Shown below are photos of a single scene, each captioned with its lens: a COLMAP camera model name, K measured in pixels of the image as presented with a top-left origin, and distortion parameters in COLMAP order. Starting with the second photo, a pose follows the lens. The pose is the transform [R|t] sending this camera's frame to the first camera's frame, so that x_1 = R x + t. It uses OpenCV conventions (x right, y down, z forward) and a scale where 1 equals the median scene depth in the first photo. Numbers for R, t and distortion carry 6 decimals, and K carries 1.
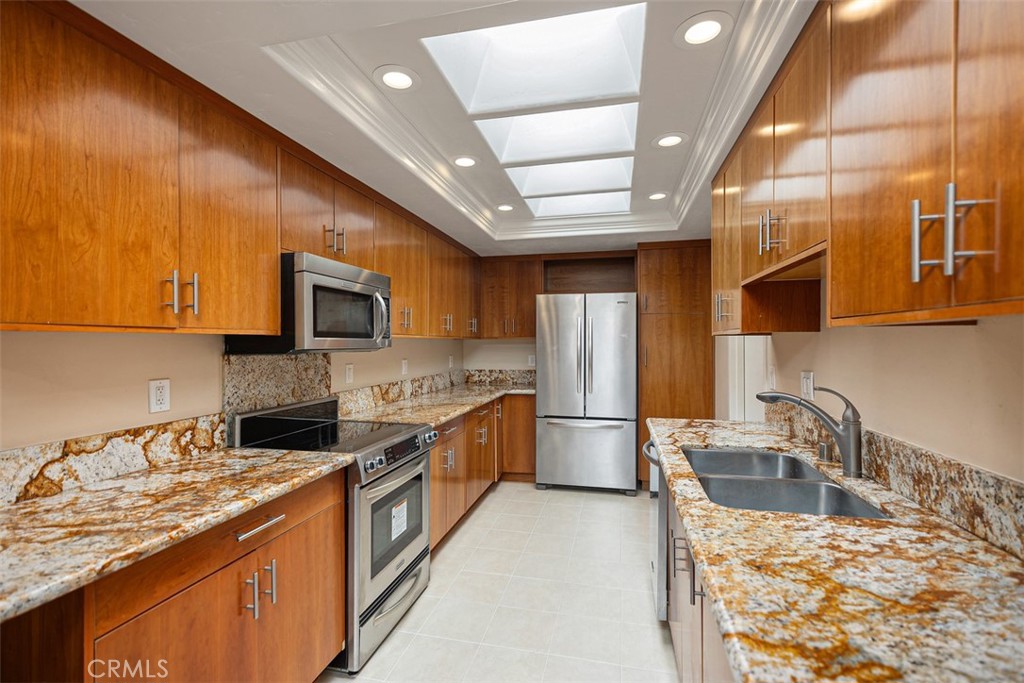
lens RADIAL K [[464.9, 0, 508.7], [0, 464.9, 342.3], [0, 0, 1]] dist [0.006625, -0.000816]
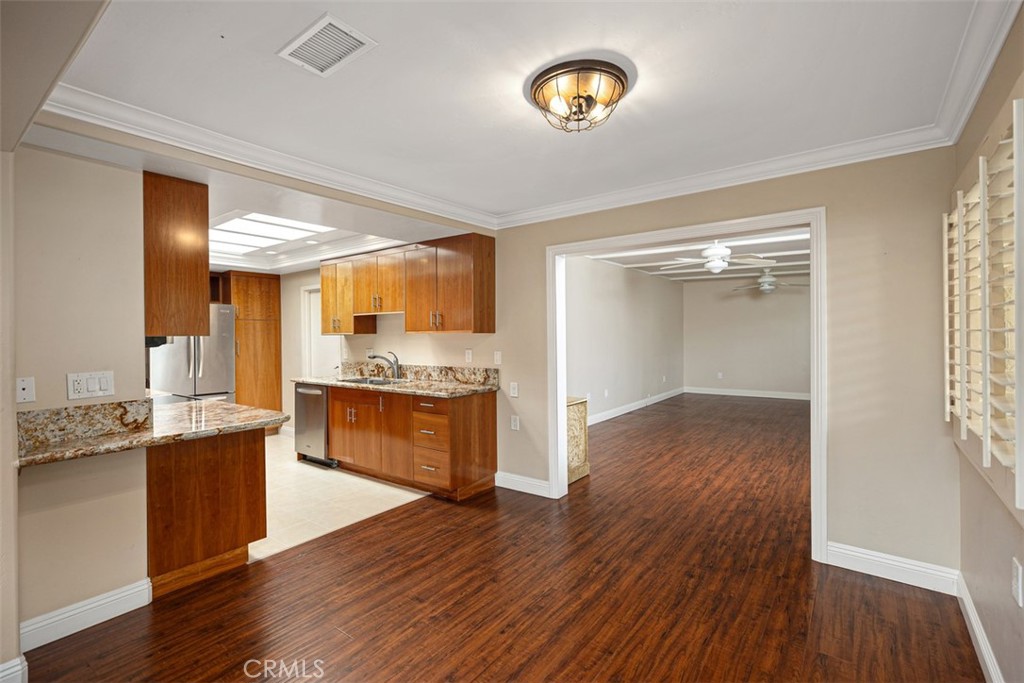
lens RADIAL K [[464.9, 0, 513.9], [0, 464.9, 339.5], [0, 0, 1]] dist [0.006625, -0.000816]
pose [[0.401576, -0.008647, 0.915785, -1.535814], [0.008435, 0.999948, 0.005743, 0.001551], [-0.915787, 0.005418, 0.401628, -0.853352]]
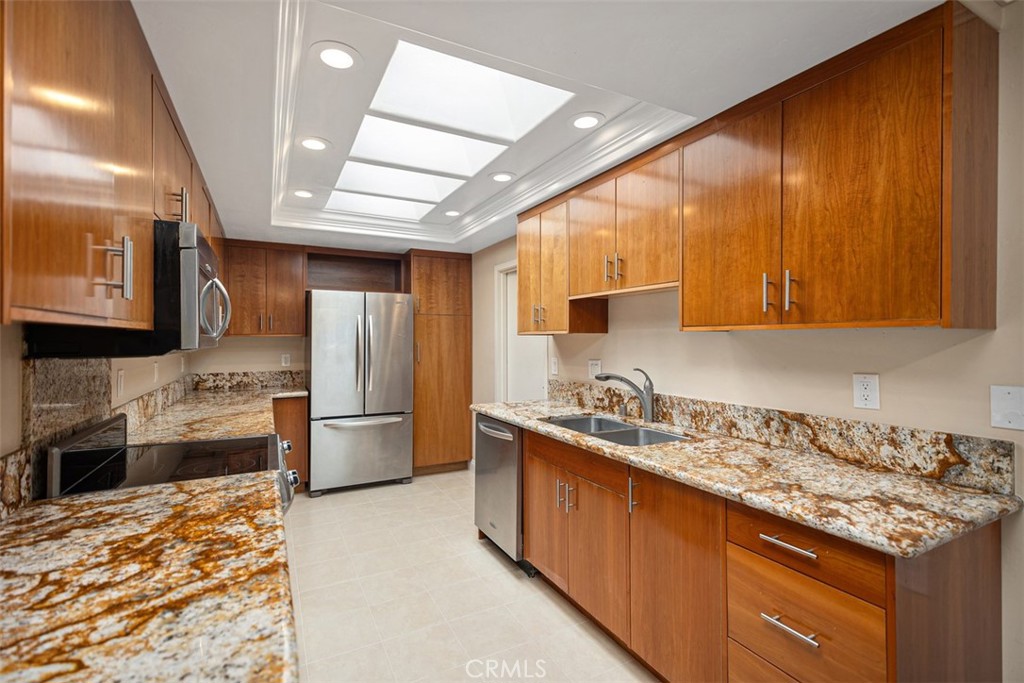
lens RADIAL K [[464.9, 0, 510.6], [0, 464.9, 337.4], [0, 0, 1]] dist [0.006625, -0.000816]
pose [[0.754351, 0.004724, 0.656454, -0.567569], [-0.000308, 0.999977, -0.006842, 0.001328], [-0.656471, 0.004959, 0.754335, 0.067944]]
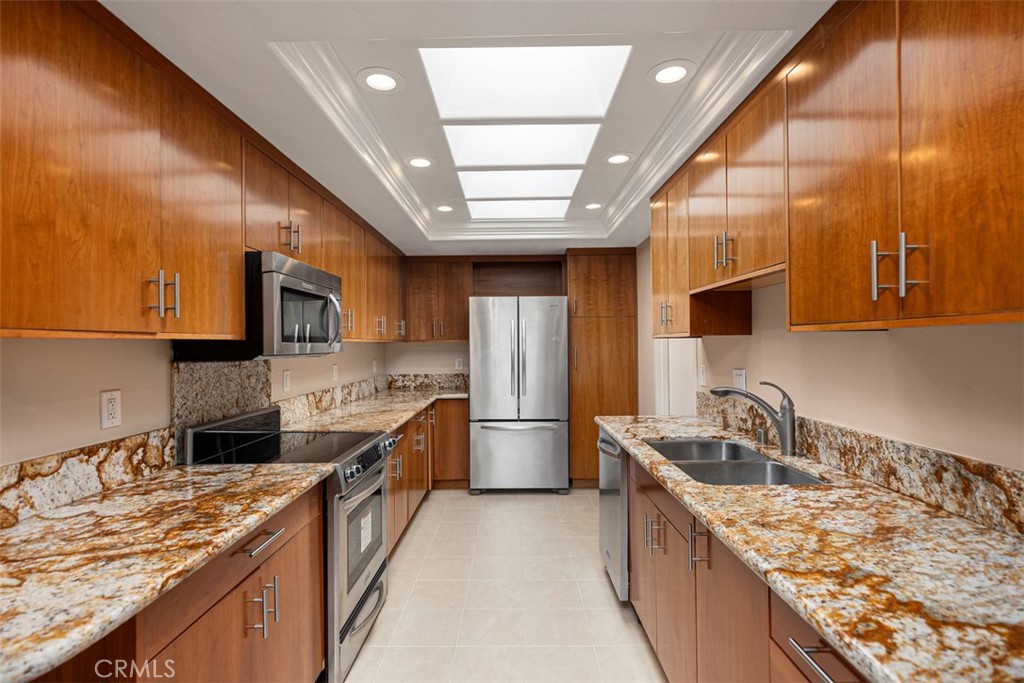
lens RADIAL K [[490.7, 0, 506.7], [0, 490.7, 339.0], [0, 0, 1]] dist [-0.003149, 0.001040]
pose [[0.975861, -0.004061, 0.218357, -0.202267], [0.006670, 0.999915, -0.011214, -0.002913], [-0.218292, 0.012400, 0.975805, -0.066883]]
